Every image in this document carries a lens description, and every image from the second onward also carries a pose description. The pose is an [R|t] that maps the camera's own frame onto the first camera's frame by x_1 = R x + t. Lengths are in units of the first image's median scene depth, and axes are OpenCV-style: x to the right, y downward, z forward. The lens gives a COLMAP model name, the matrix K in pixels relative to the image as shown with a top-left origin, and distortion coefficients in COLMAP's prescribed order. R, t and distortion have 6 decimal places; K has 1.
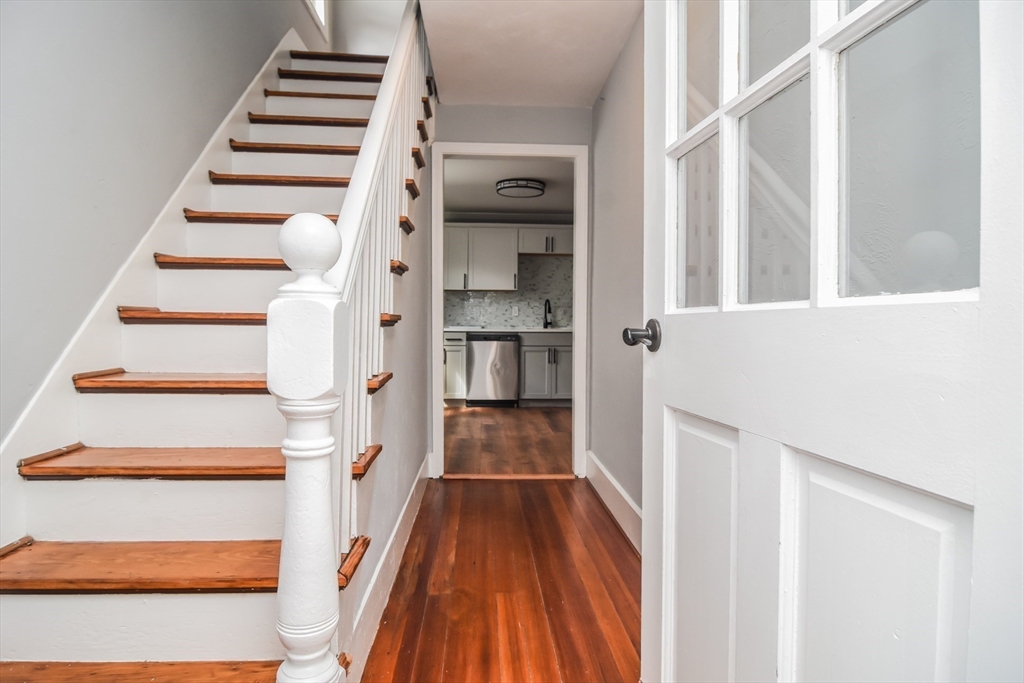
lens RADIAL K [[550.0, 0, 514.3], [0, 550.0, 335.2], [0, 0, 1]] dist [-0.005896, -0.006651]
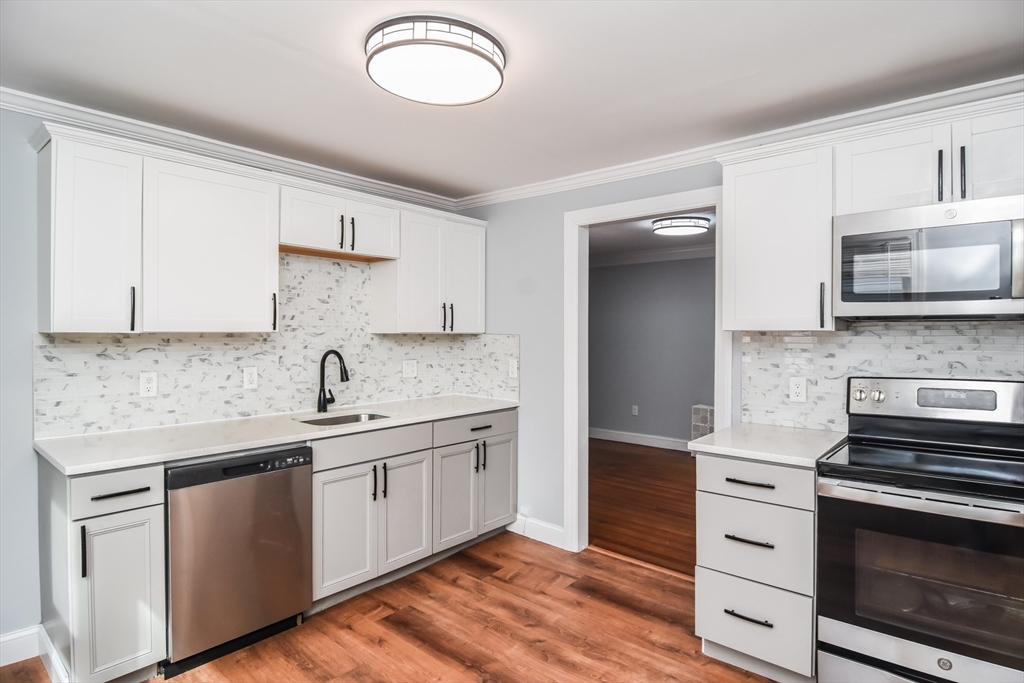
lens RADIAL K [[550.0, 0, 510.9], [0, 550.0, 335.3], [0, 0, 1]] dist [-0.005896, -0.006651]
pose [[0.705199, -0.009119, 0.708951, -0.165310], [0.018159, 0.999822, -0.005202, -0.074408], [-0.708777, 0.016542, 0.705238, 0.580835]]
